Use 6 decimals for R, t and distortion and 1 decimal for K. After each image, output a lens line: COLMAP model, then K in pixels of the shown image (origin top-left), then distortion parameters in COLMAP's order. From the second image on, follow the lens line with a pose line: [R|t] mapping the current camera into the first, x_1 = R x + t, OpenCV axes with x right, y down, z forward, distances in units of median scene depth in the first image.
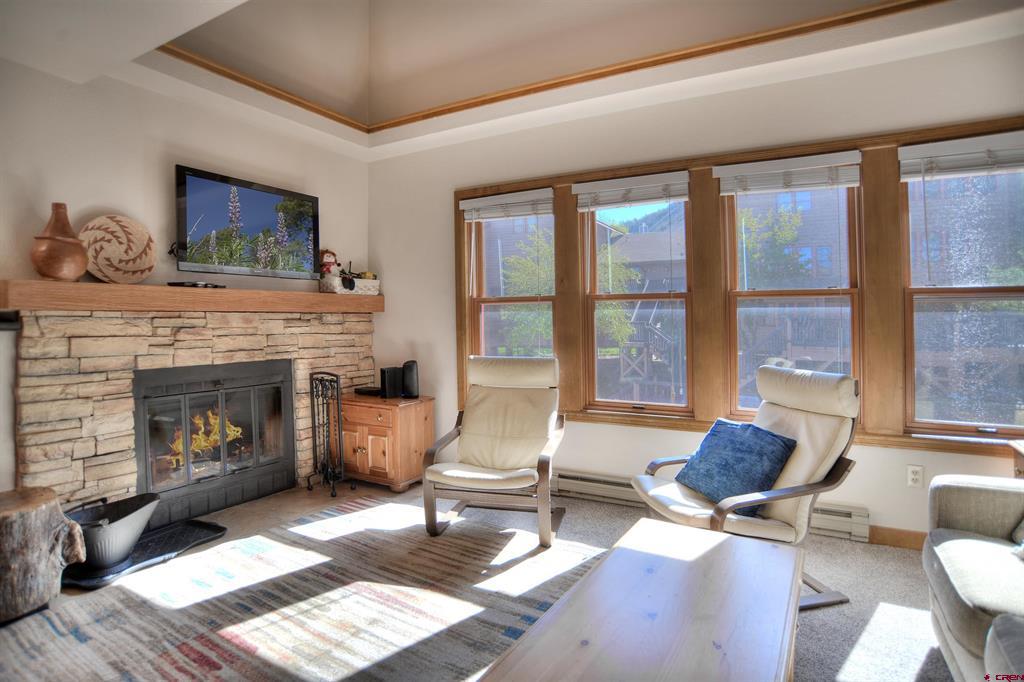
lens RADIAL K [[531.9, 0, 497.1], [0, 531.9, 313.3], [0, 0, 1]] dist [-0.054781, 0.019966]
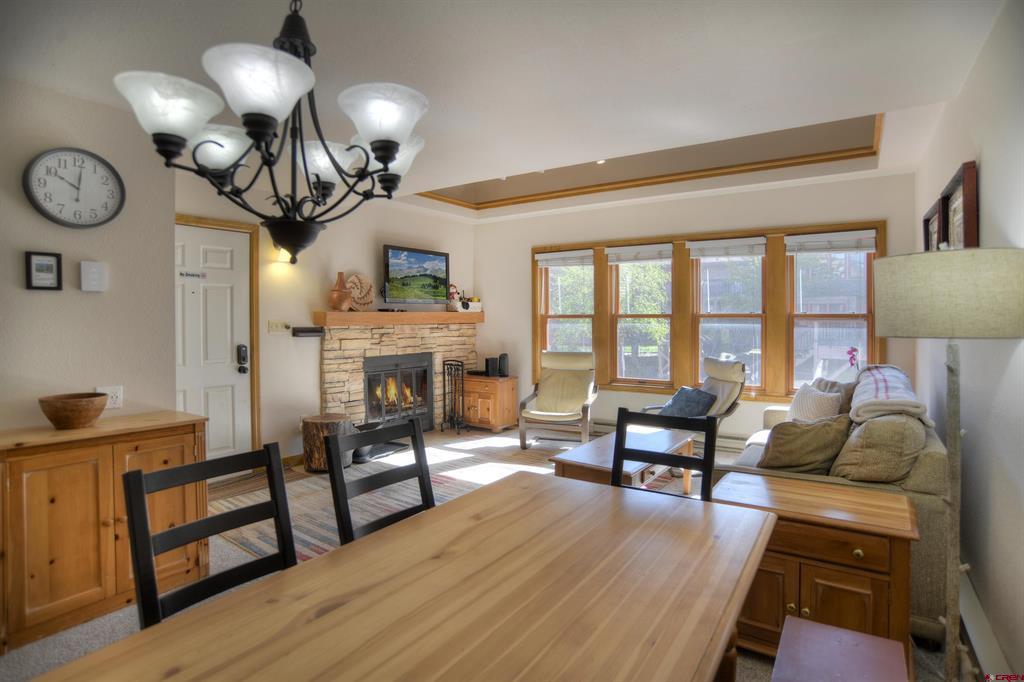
lens RADIAL K [[540.5, 0, 516.2], [0, 540.5, 331.2], [0, 0, 1]] dist [-0.098907, 0.061943]
pose [[0.998913, 0.006118, -0.046205, -0.058255], [-0.004271, 0.999192, 0.039964, -0.051869], [0.046412, -0.039723, 0.998132, -0.745171]]
